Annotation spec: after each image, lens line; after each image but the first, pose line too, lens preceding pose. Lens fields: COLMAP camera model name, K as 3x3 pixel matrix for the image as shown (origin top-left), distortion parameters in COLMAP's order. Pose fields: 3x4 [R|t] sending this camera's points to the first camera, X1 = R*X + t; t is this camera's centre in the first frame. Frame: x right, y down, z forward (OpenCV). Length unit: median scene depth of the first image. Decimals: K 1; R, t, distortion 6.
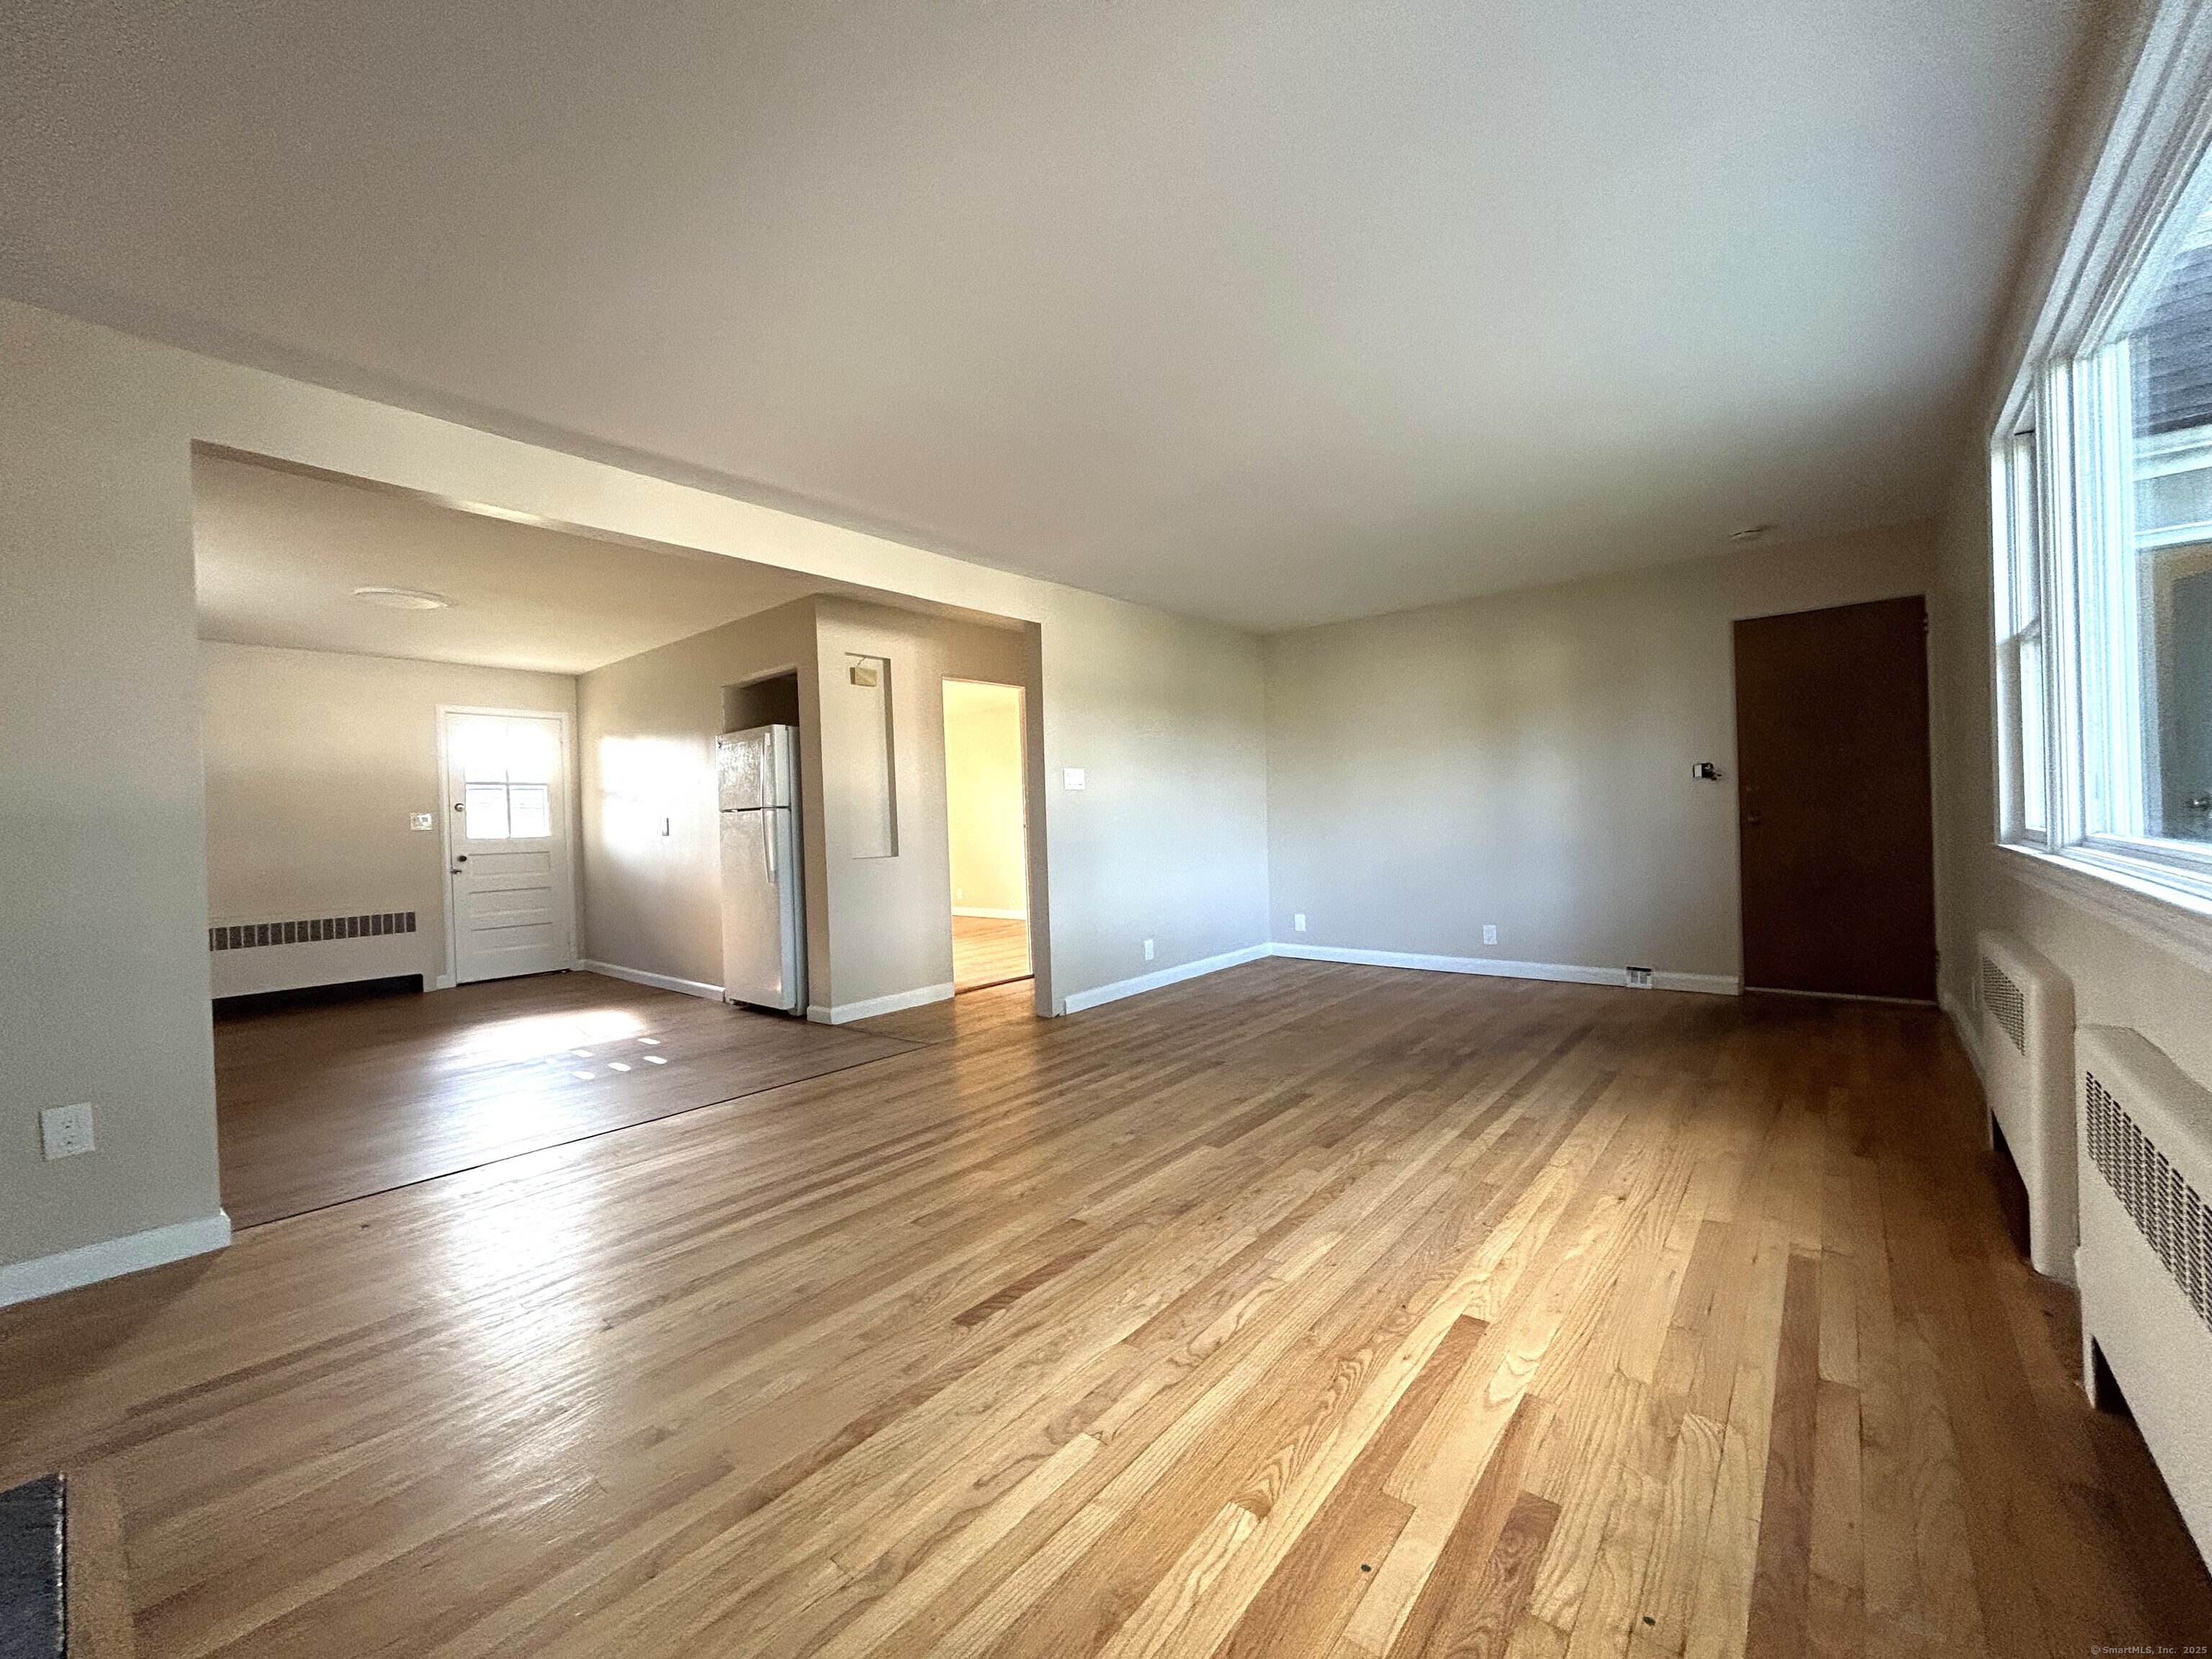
lens RADIAL K [[888.2, 0, 1113.8], [0, 888.2, 824.3], [0, 0, 1]] dist [0.000776, -0.000045]
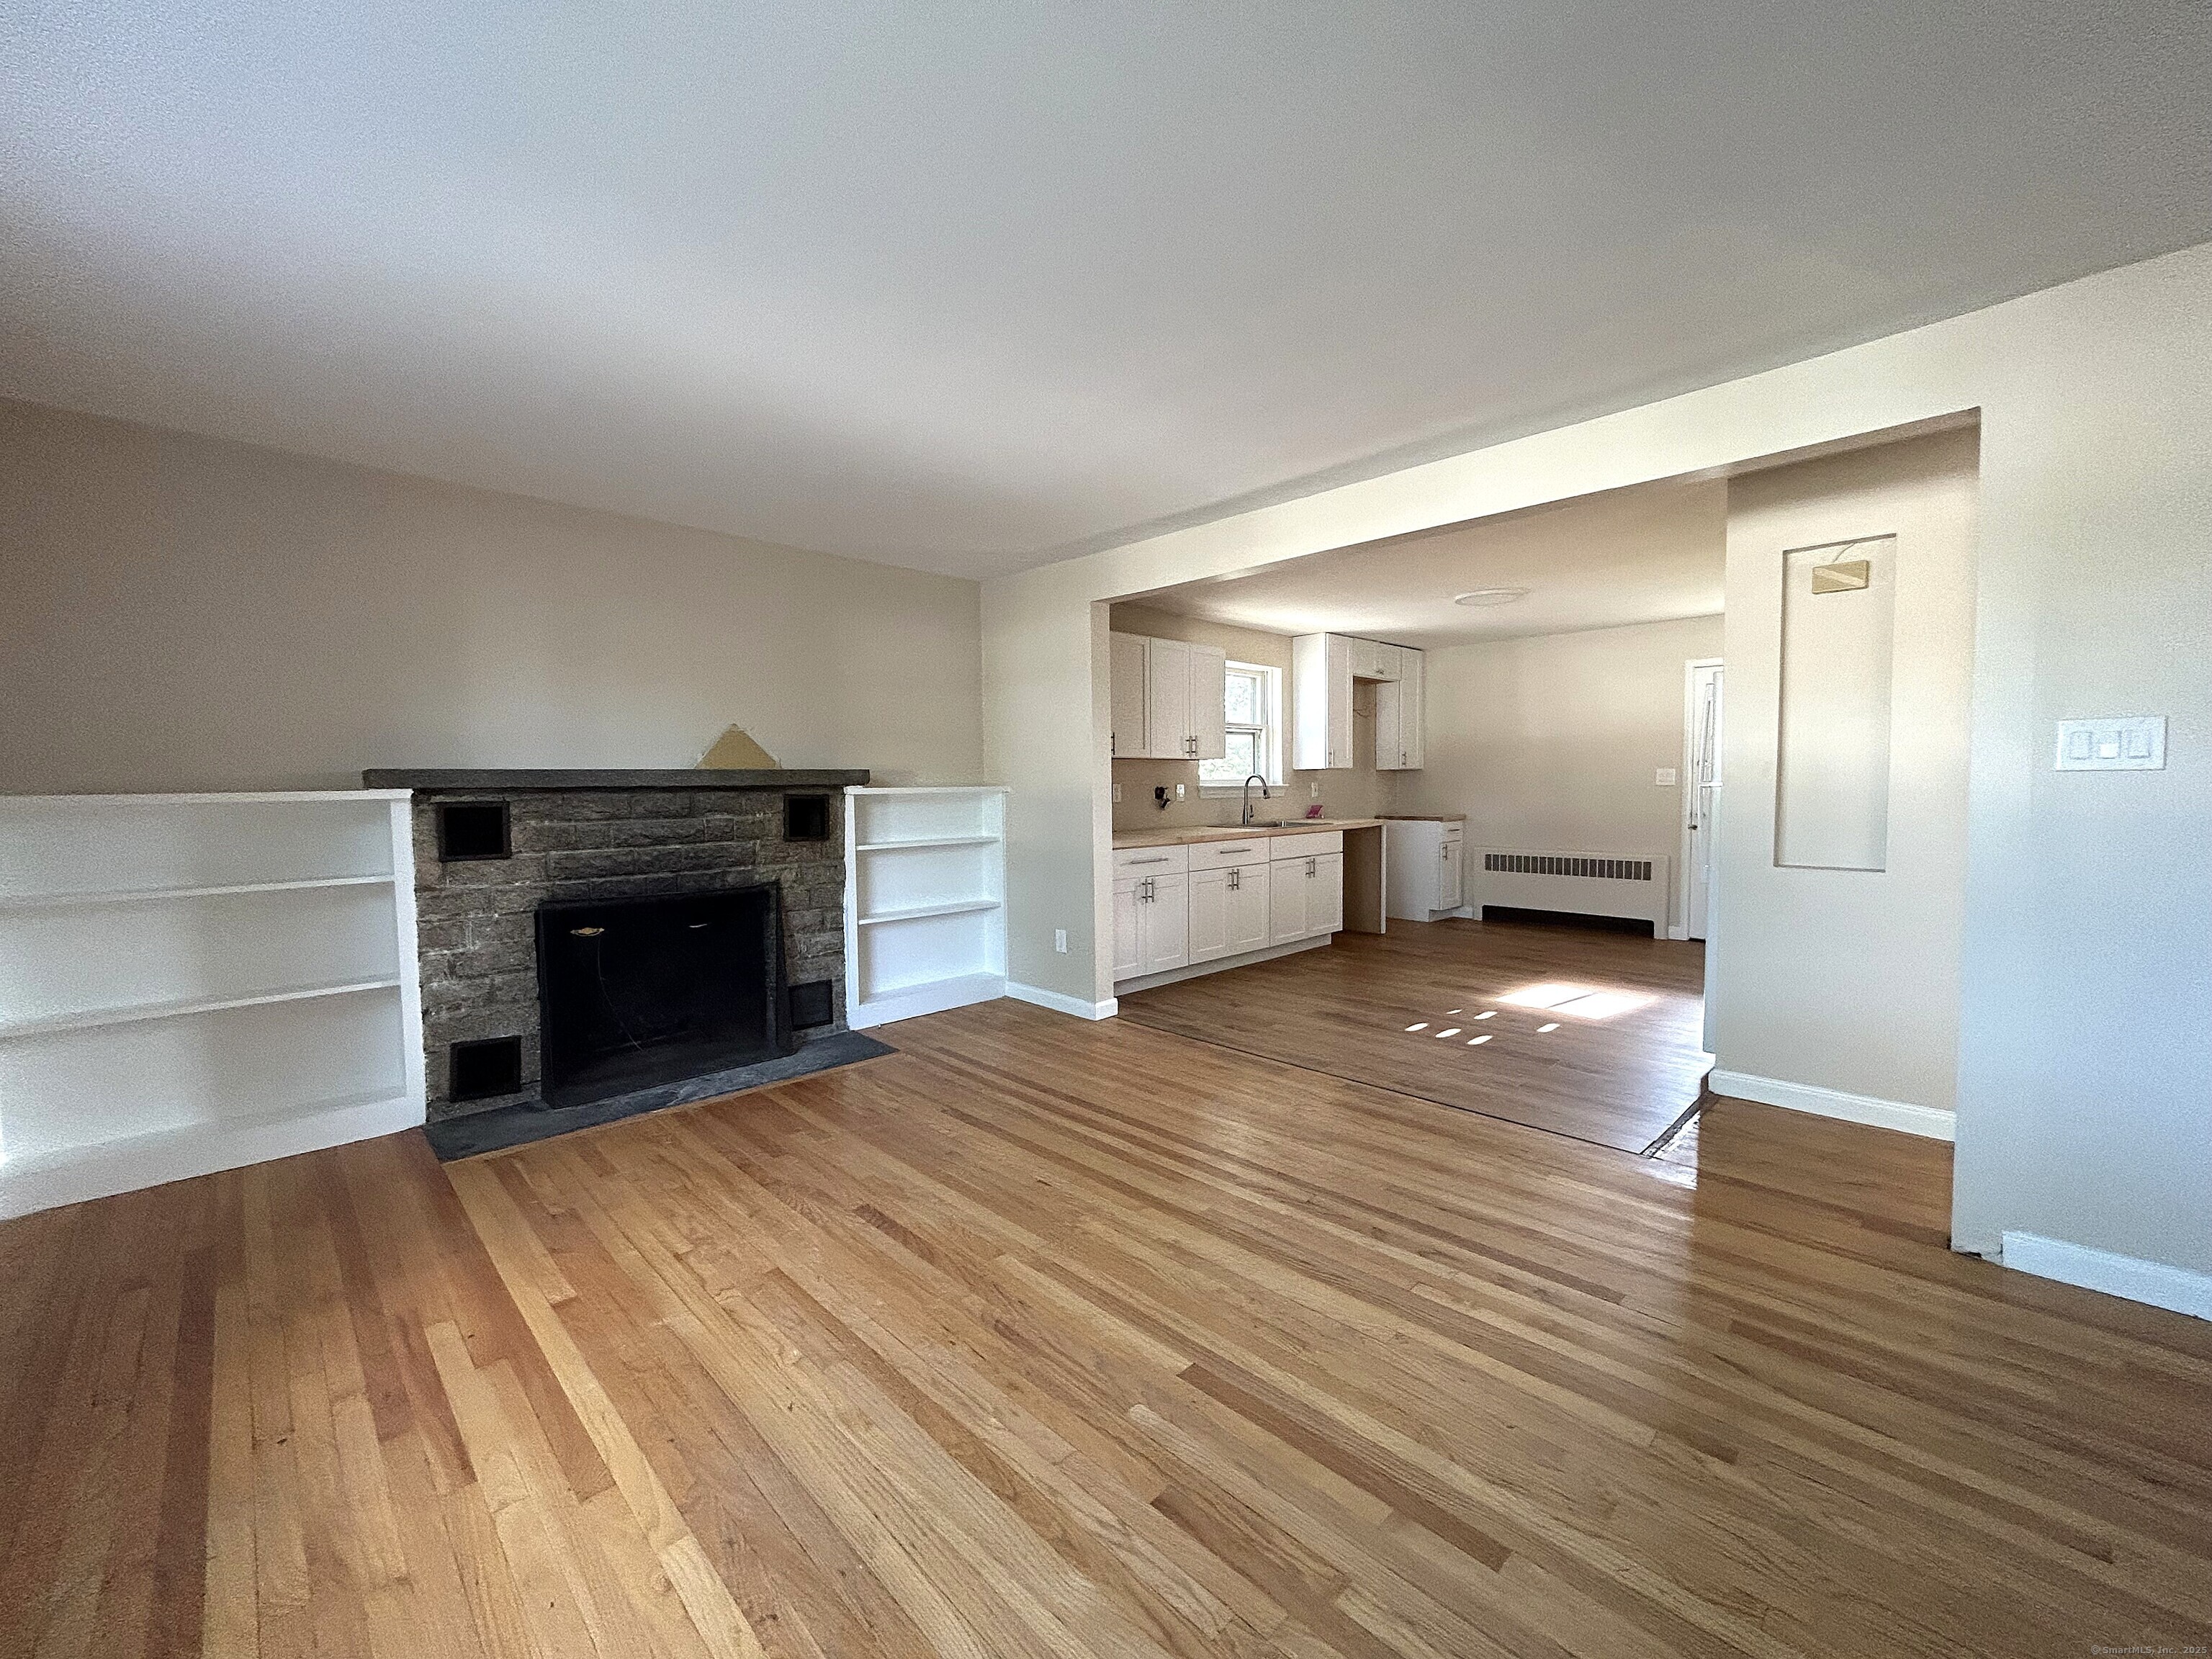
lens RADIAL K [[888.2, 0, 1098.4], [0, 888.2, 821.5], [0, 0, 1]] dist [0.000776, -0.000045]
pose [[-0.104073, 0.082196, -0.991167, 0.412866], [0.011194, 0.996613, 0.081472, -0.054009], [0.994507, -0.002616, -0.104640, 0.562898]]
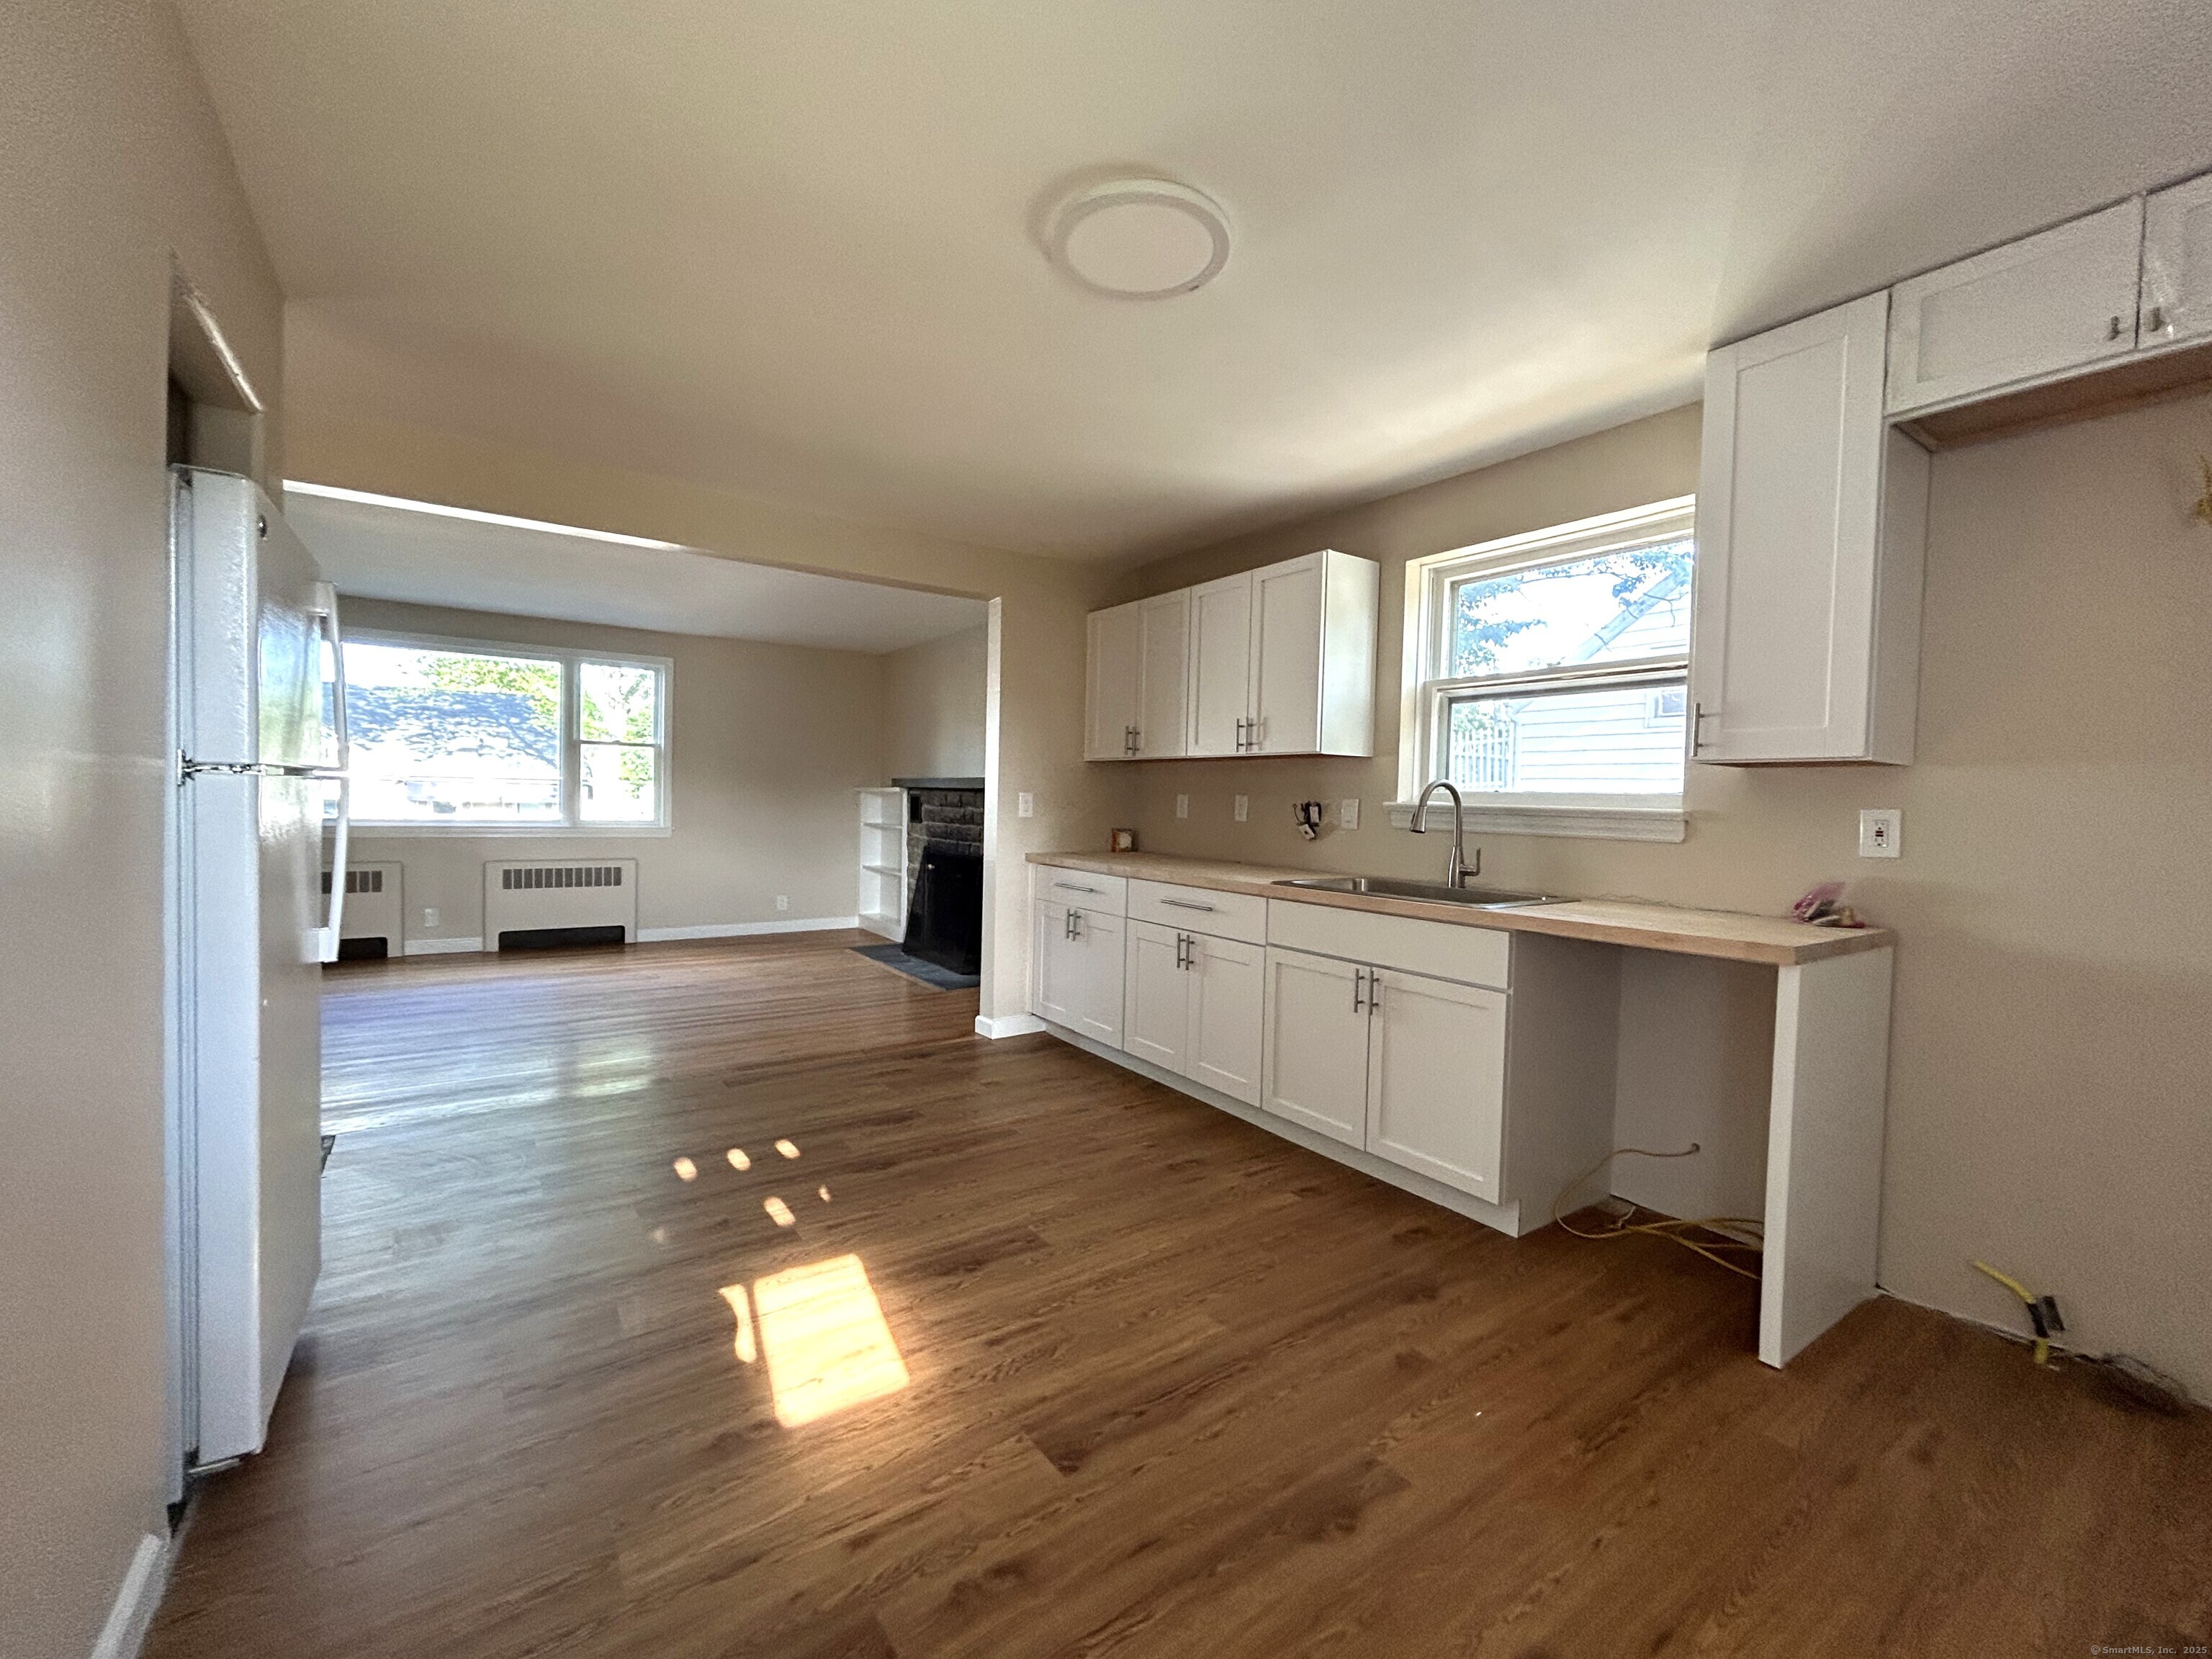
lens RADIAL K [[888.2, 0, 1086.0], [0, 888.2, 828.8], [0, 0, 1]] dist [0.000776, -0.000045]
pose [[-0.962327, 0.003471, 0.271874, -0.819648], [0.011177, 0.999578, 0.026801, -0.000876], [-0.271666, 0.028830, -0.961960, 1.284349]]
